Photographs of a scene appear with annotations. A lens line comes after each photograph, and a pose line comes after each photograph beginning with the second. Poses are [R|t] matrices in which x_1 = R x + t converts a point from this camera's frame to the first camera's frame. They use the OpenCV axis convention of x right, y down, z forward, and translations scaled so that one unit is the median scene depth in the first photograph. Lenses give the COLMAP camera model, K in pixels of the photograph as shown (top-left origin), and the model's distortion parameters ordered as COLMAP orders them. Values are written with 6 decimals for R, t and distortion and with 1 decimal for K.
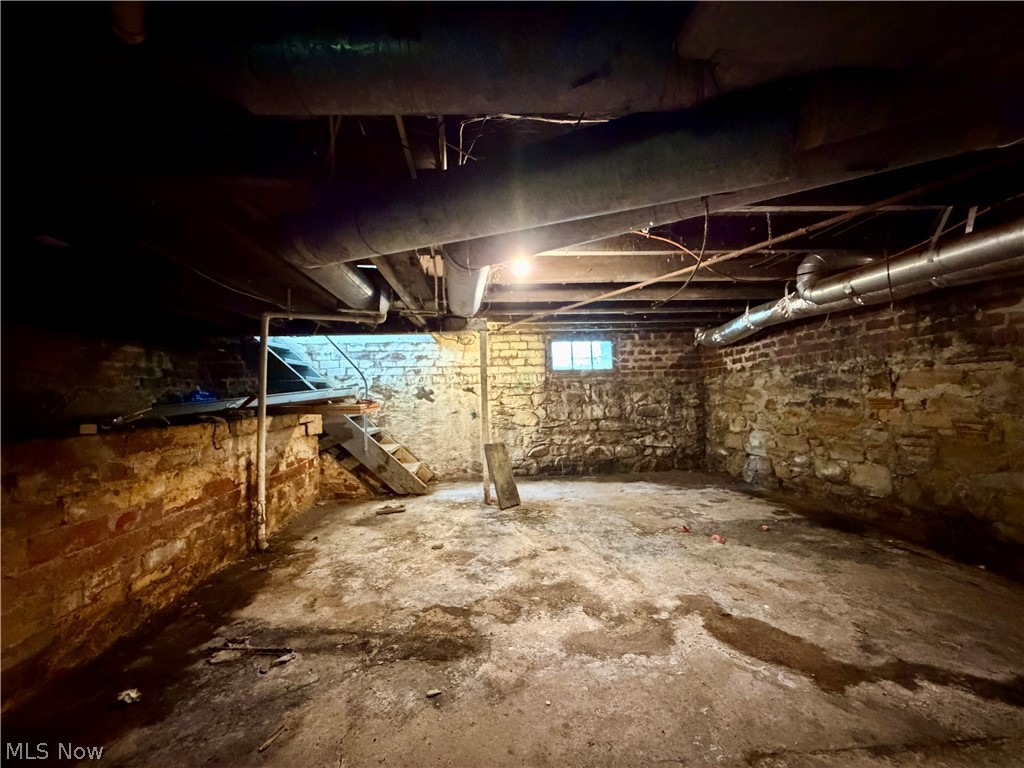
lens RADIAL K [[410.5, 0, 512.7], [0, 410.5, 386.2], [0, 0, 1]] dist [-0.000492, 0.000050]
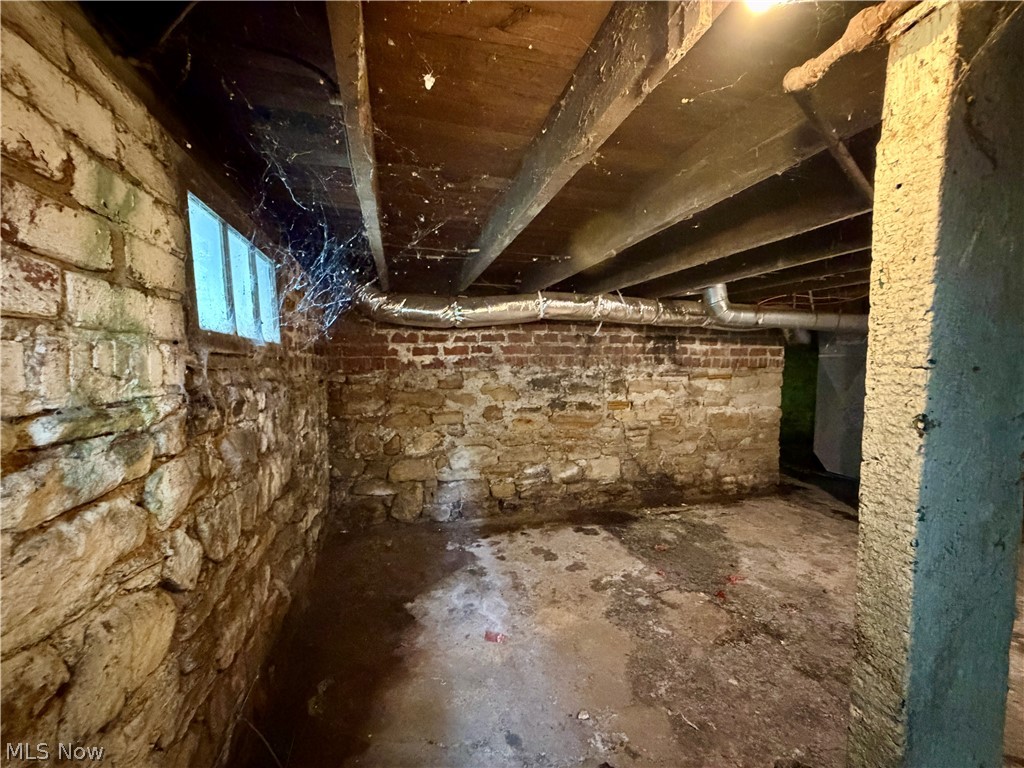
lens RADIAL K [[410.5, 0, 513.3], [0, 410.5, 386.3], [0, 0, 1]] dist [-0.000492, 0.000050]
pose [[-0.181301, -0.025184, 0.983105, -0.201924], [-0.020813, 0.999546, 0.021766, -0.028738], [-0.983207, -0.016515, -0.181743, 1.304254]]
